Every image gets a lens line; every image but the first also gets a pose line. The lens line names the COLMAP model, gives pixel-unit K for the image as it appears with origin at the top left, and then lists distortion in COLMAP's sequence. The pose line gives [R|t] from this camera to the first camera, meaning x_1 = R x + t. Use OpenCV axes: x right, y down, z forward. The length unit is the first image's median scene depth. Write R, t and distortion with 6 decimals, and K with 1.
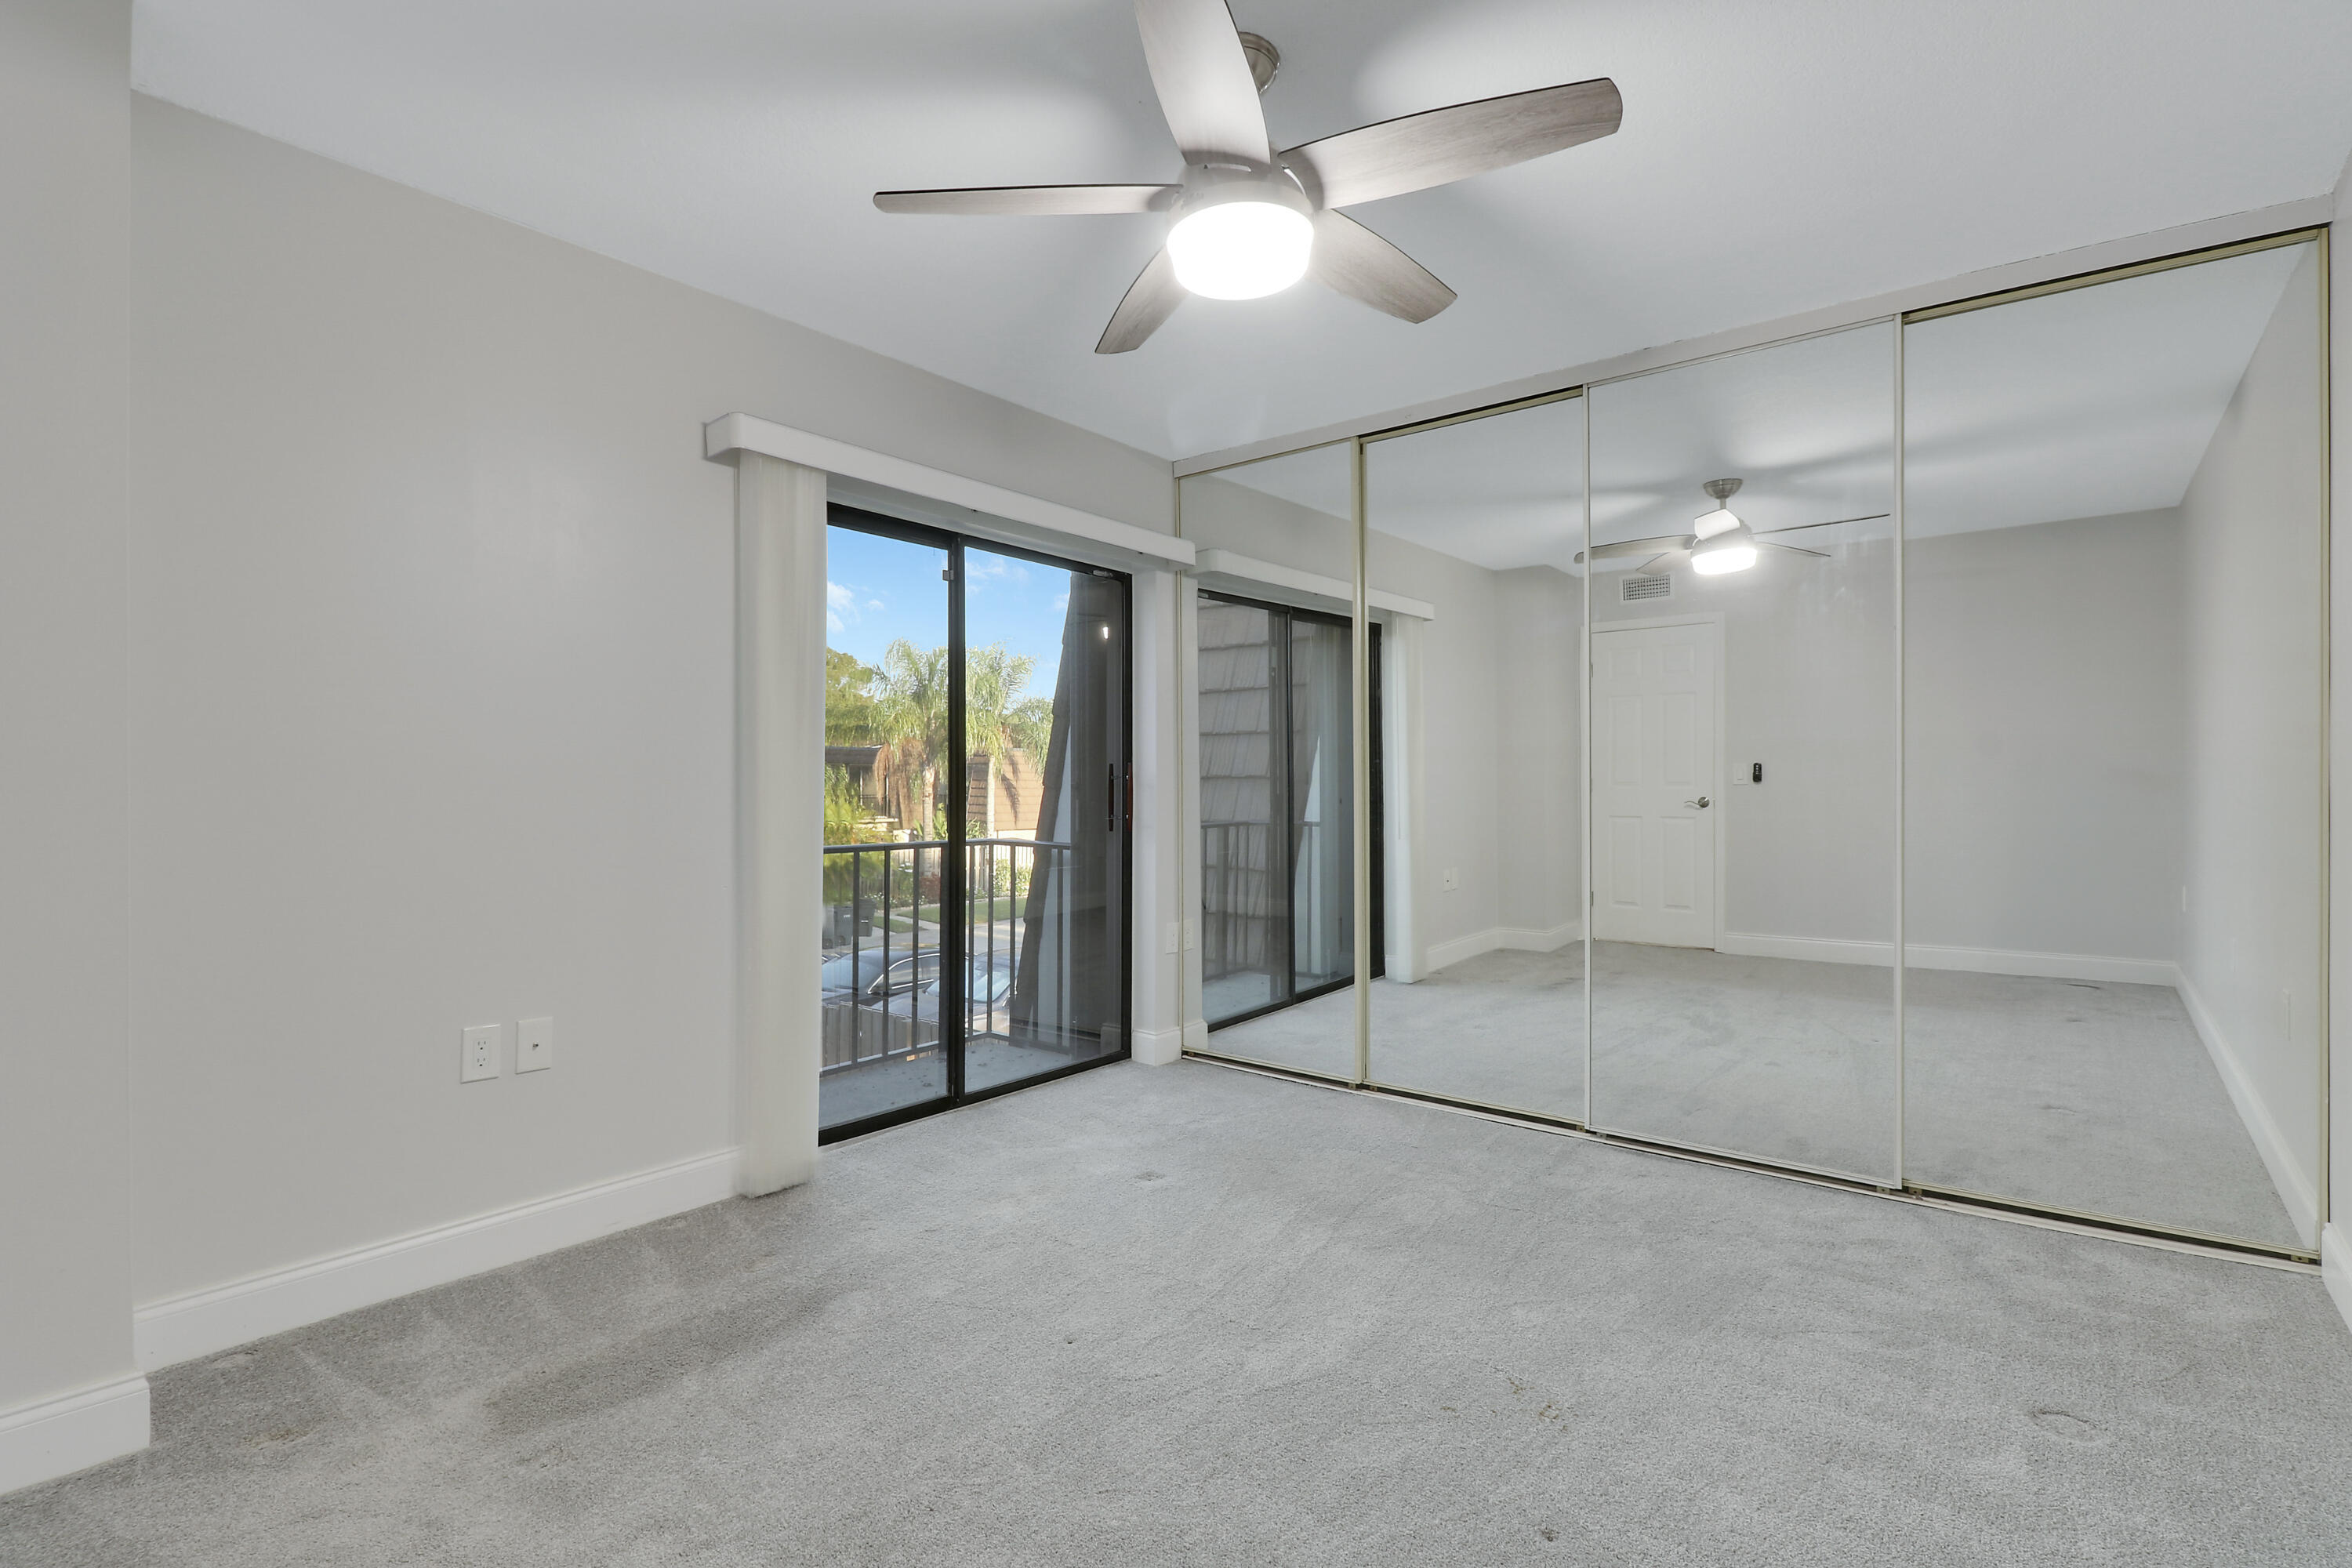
lens RADIAL K [[1112.2, 0, 1164.2], [0, 1112.2, 768.5], [0, 0, 1]] dist [0.011613, -0.004136]
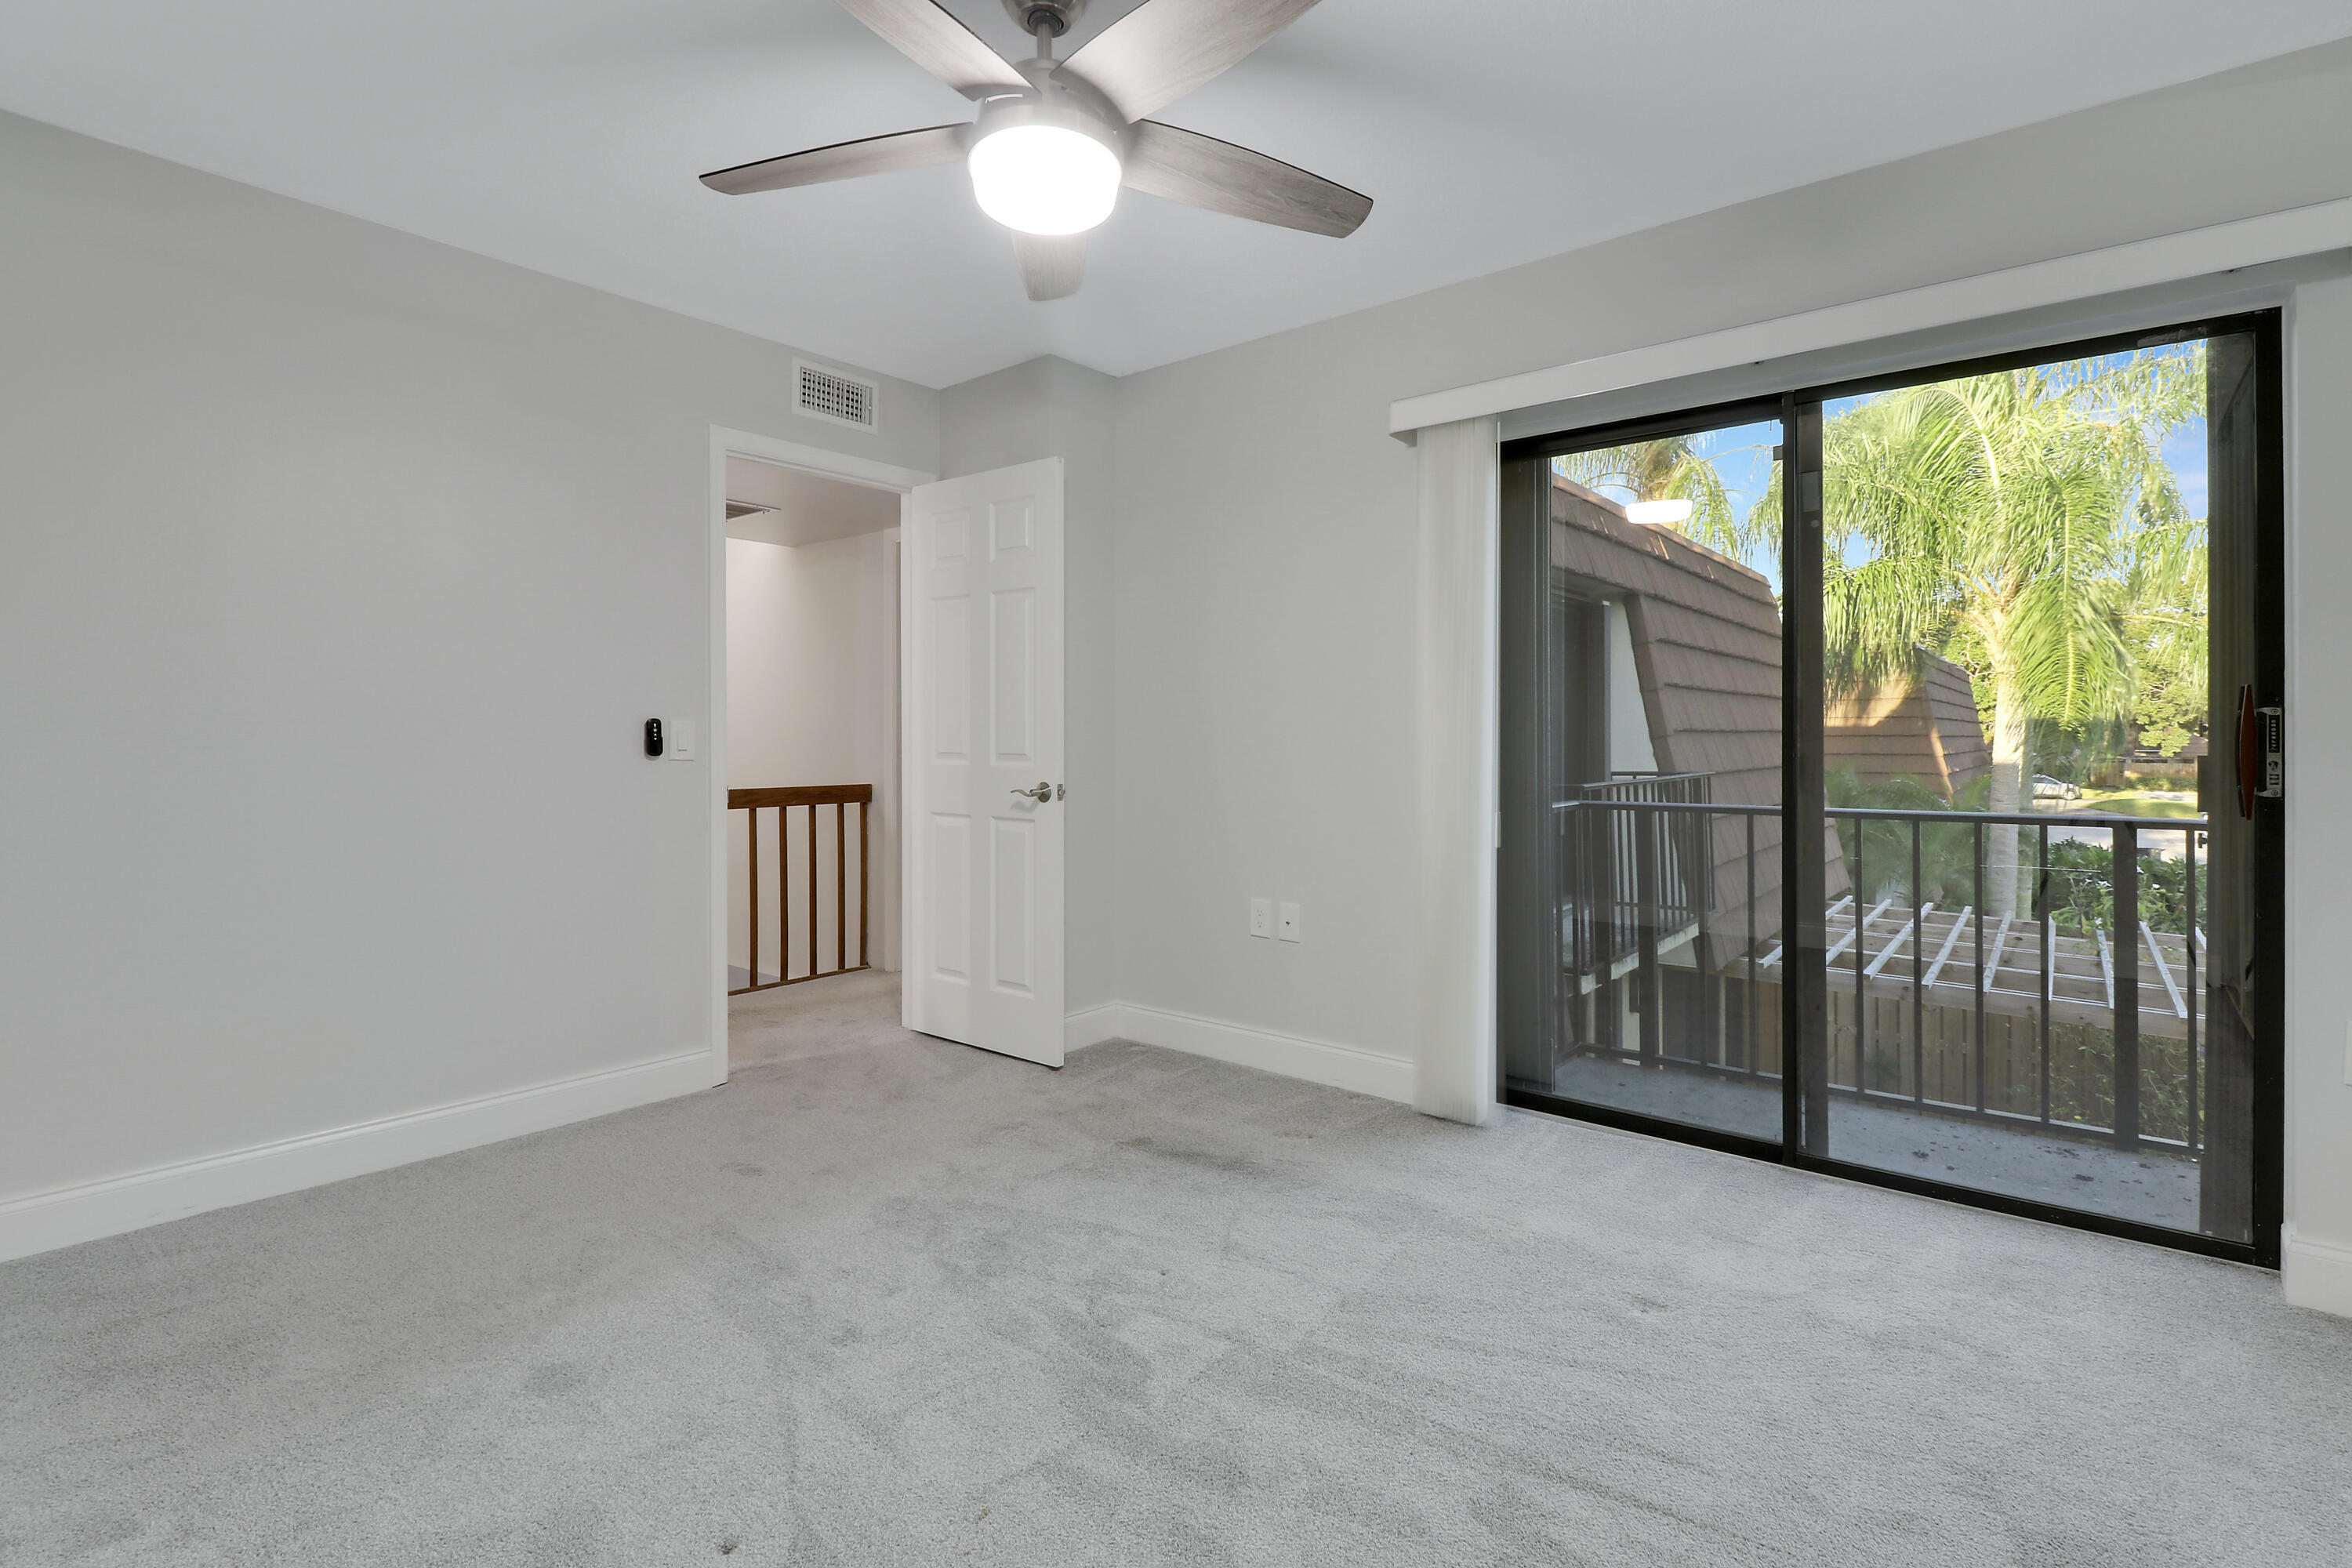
lens RADIAL K [[1112.2, 0, 1189.2], [0, 1112.2, 731.0], [0, 0, 1]] dist [0.011613, -0.004136]
pose [[0.008248, 0.003569, -0.999960, 1.692494], [0.023425, 0.999719, 0.003762, 0.004076], [0.999692, -0.023455, 0.008162, 1.812816]]
